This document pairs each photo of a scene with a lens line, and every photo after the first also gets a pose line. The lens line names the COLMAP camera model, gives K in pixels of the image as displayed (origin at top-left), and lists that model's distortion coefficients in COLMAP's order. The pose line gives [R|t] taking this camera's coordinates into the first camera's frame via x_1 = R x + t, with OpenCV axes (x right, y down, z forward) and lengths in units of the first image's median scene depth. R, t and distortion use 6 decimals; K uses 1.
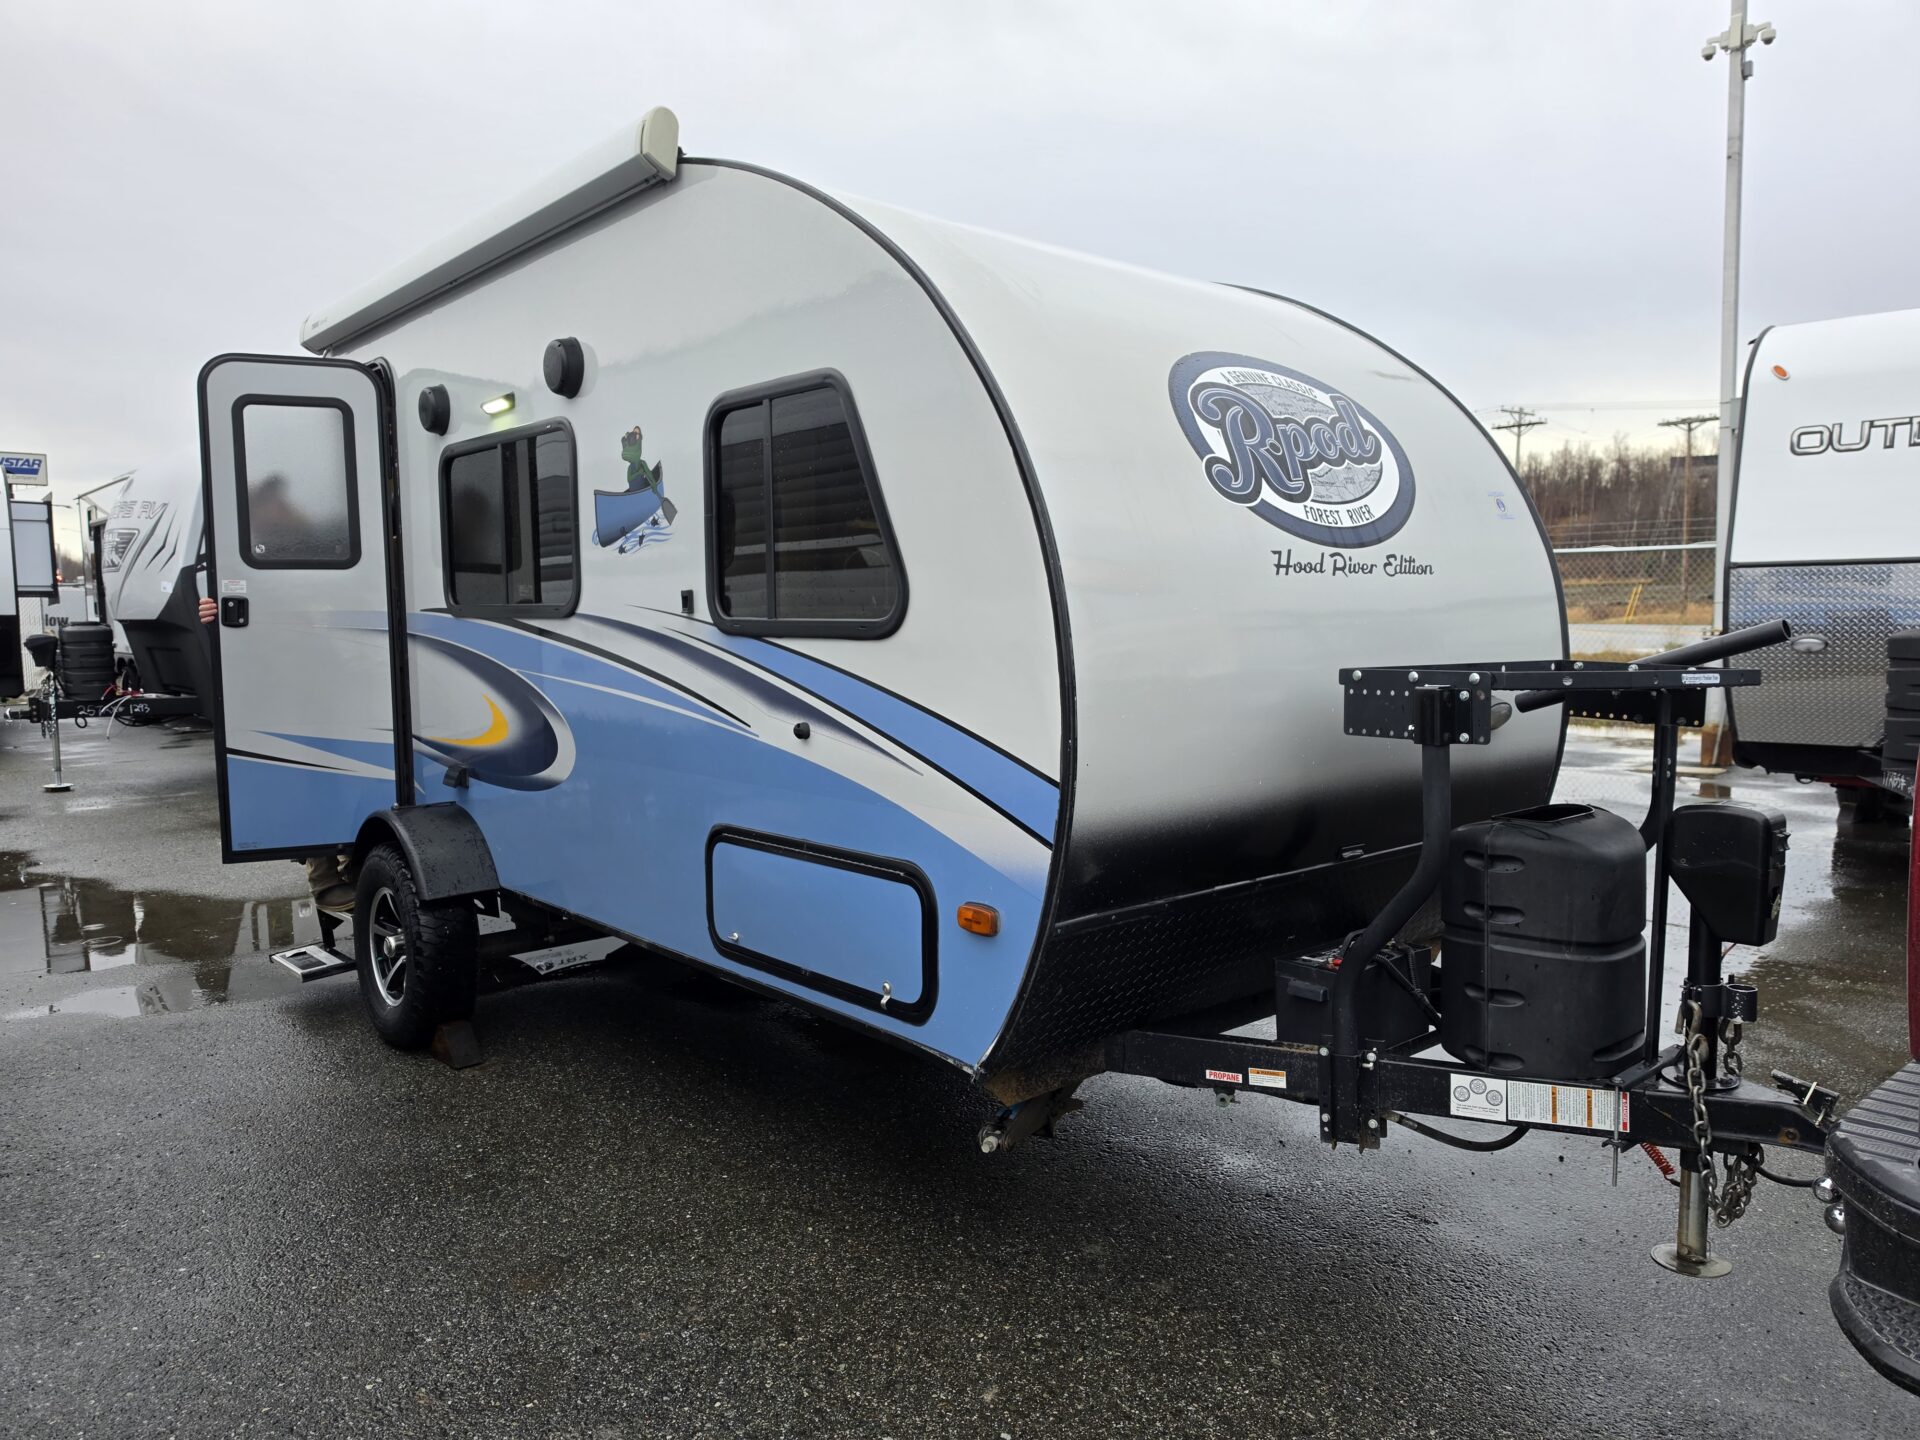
lens RADIAL K [[1349.3, 0, 955.7], [0, 1349.3, 717.4], [0, 0, 1]] dist [0.013407, -0.010327]
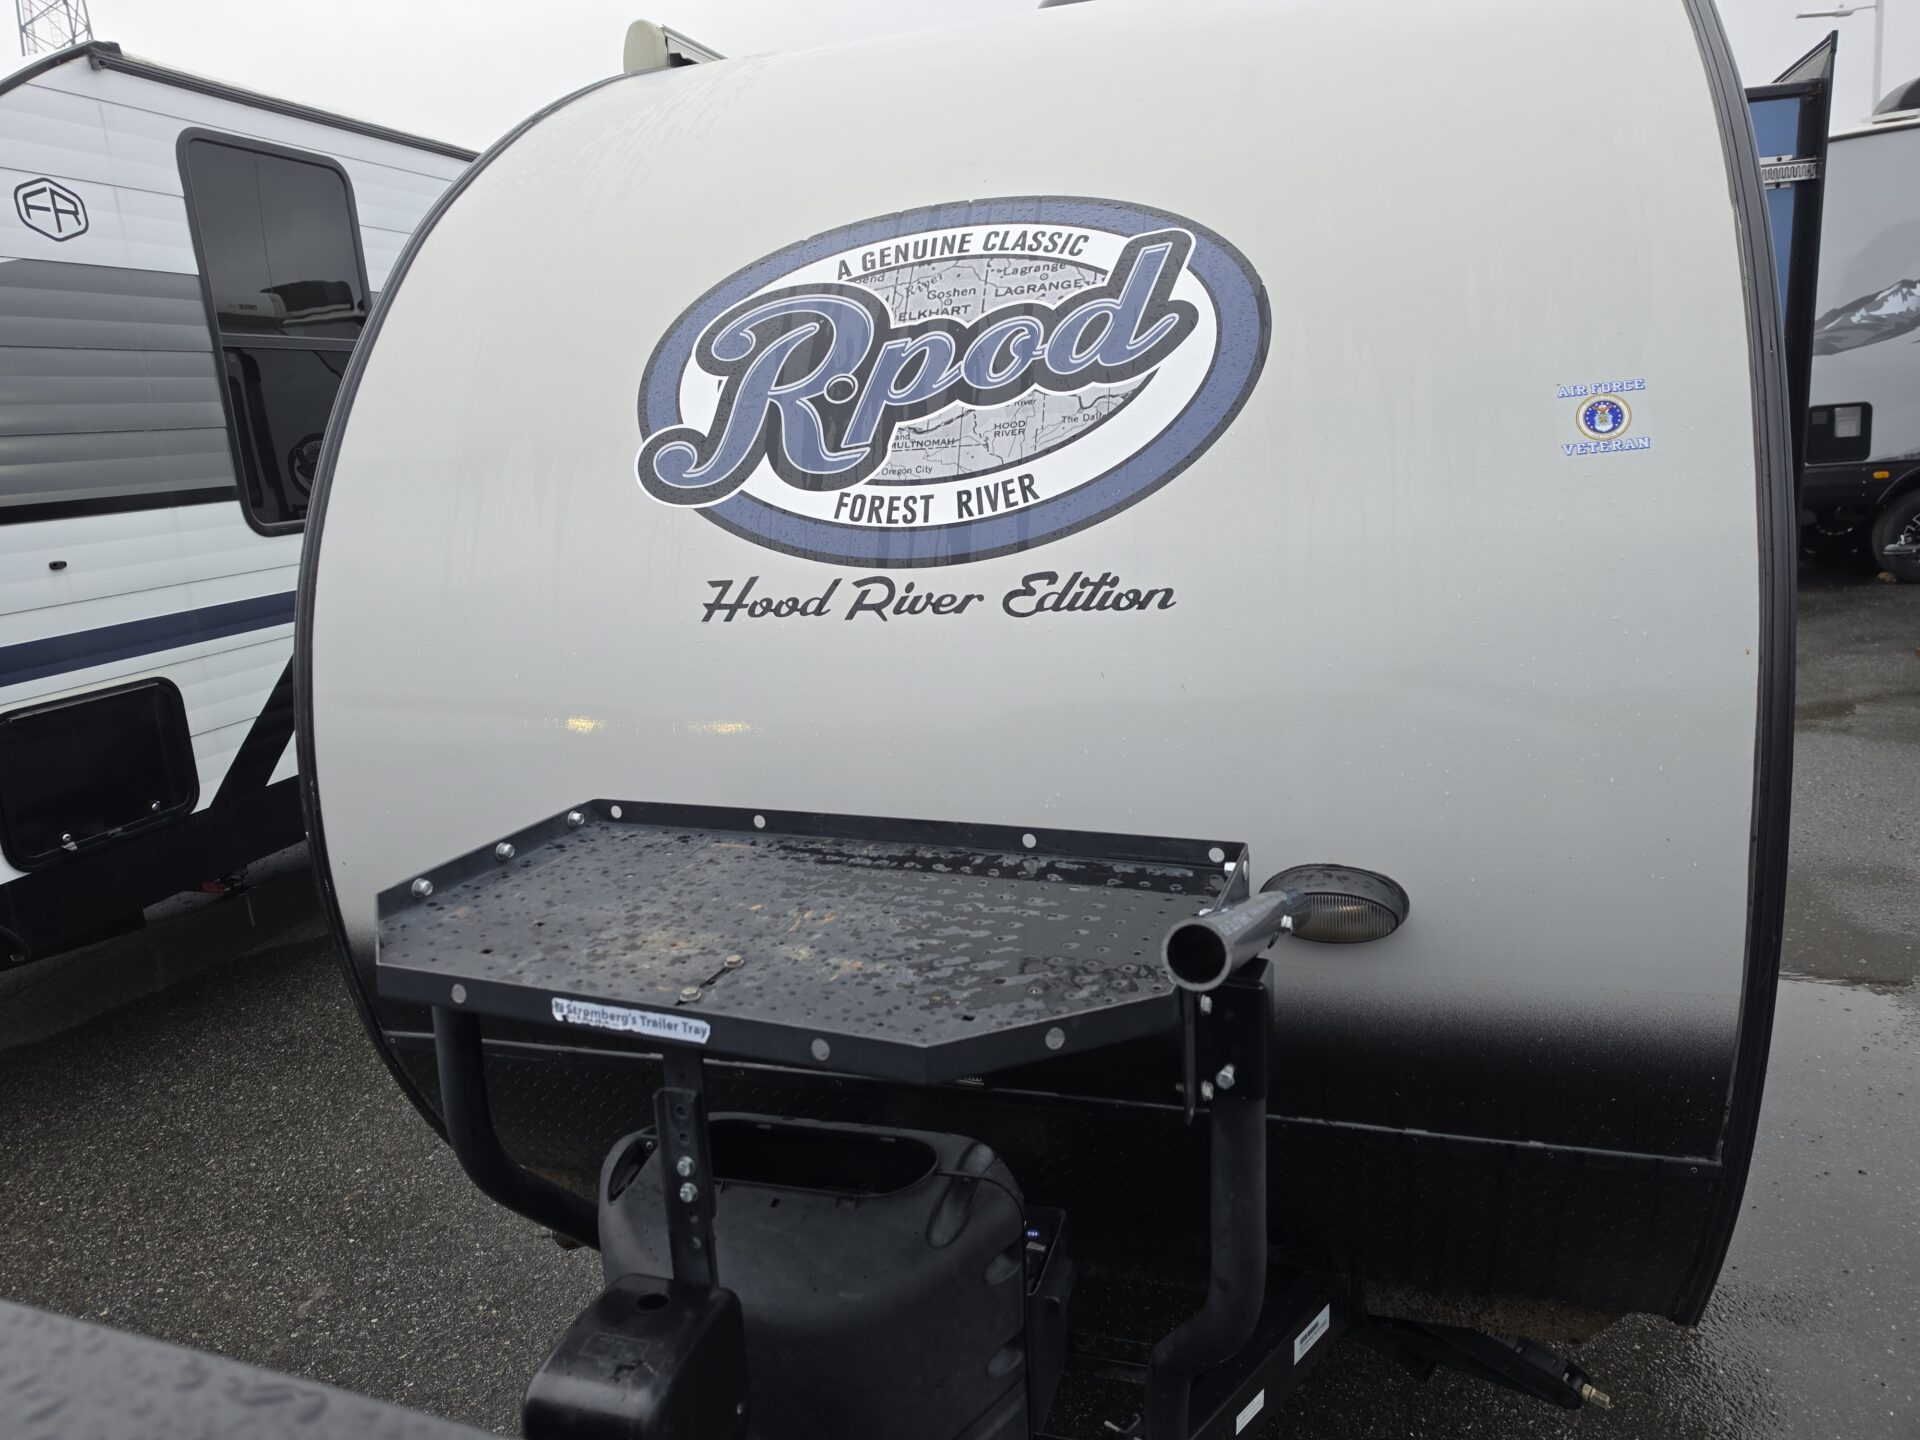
lens RADIAL K [[1349.3, 0, 966.3], [0, 1349.3, 709.4], [0, 0, 1]] dist [0.013407, -0.010327]
pose [[0.538243, 0.152331, -0.828909, 0.787700], [-0.013238, 0.984936, 0.172409, -0.166263], [0.842686, -0.081825, 0.532151, 0.725754]]
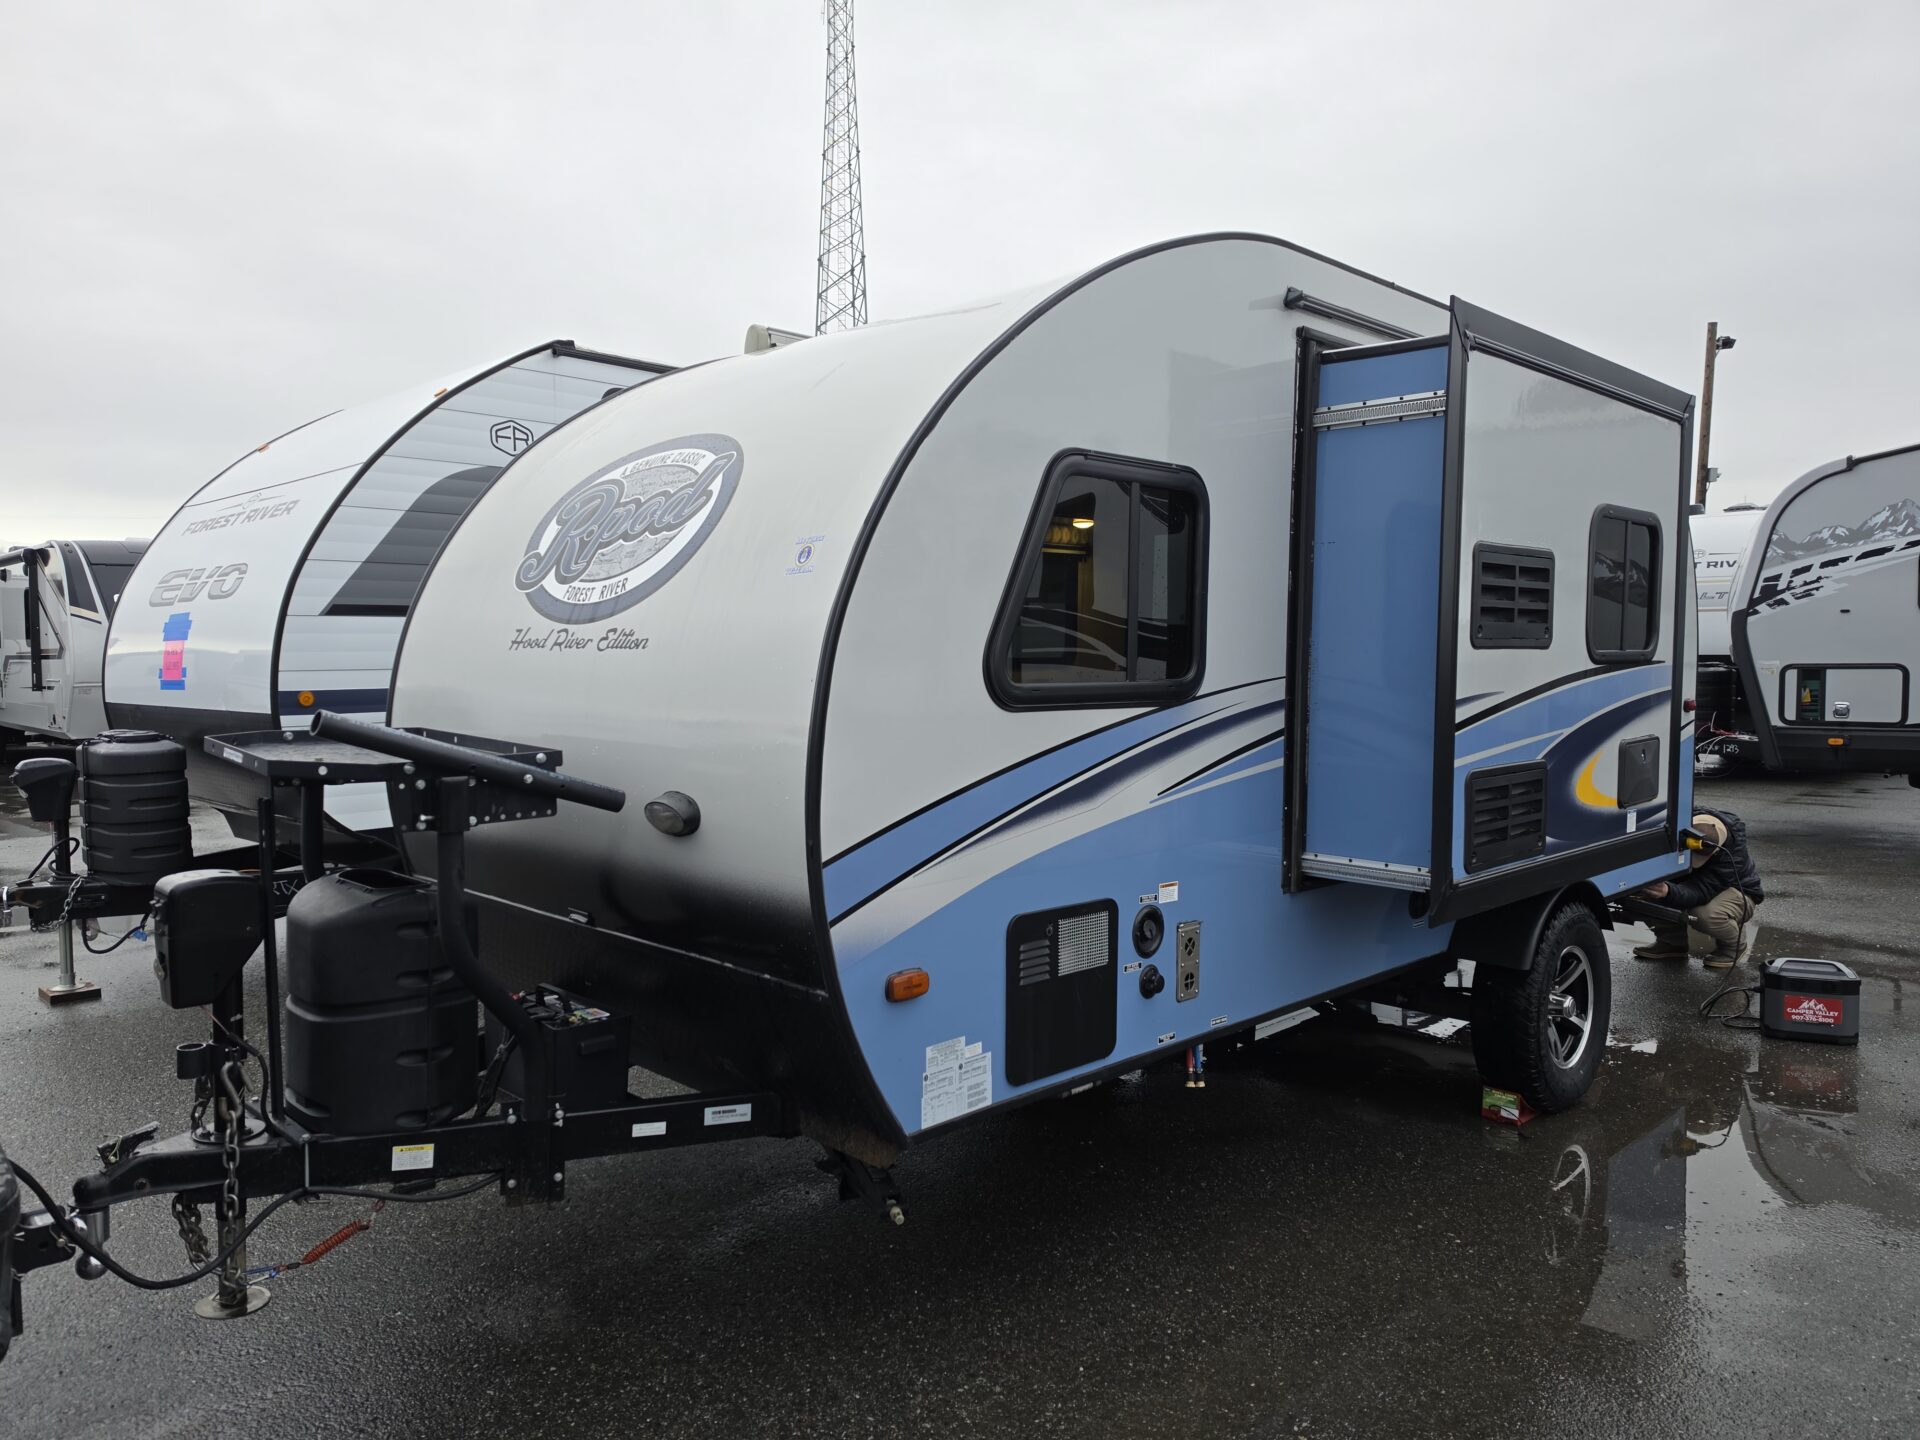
lens RADIAL K [[1349.3, 0, 954.8], [0, 1349.3, 736.6], [0, 0, 1]] dist [0.013407, -0.010327]
pose [[0.084456, 0.077616, -0.993400, 1.385957], [-0.086611, 0.993760, 0.070281, -0.139628], [0.992656, 0.080103, 0.090651, 1.221390]]
